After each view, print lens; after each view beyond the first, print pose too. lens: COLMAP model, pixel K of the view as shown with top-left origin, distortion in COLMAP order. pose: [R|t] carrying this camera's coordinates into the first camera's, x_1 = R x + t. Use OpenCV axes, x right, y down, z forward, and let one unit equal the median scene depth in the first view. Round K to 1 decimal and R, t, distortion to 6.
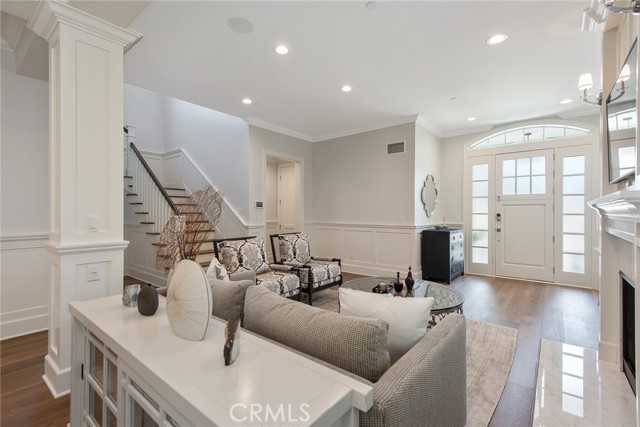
lens RADIAL K [[292.1, 0, 318.6], [0, 292.1, 203.1], [0, 0, 1]] dist [0.009696, 0.000044]
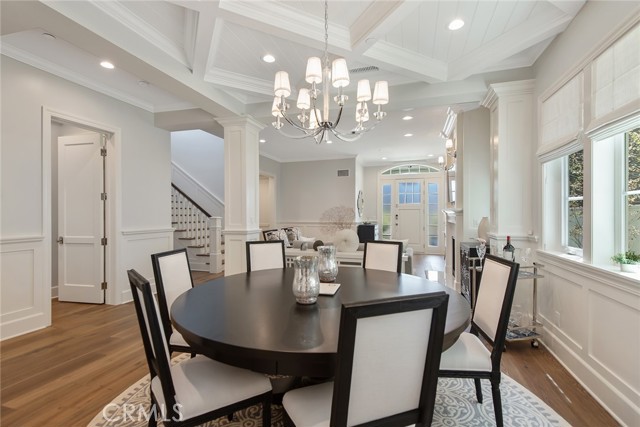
lens RADIAL K [[296.5, 0, 318.0], [0, 296.5, 194.2], [0, 0, 1]] dist [0.007651, -0.000460]
pose [[0.931219, 0.018901, 0.363970, -0.437569], [-0.007403, 0.999429, -0.032961, -0.021635], [-0.364386, 0.027999, 0.930827, -0.429714]]
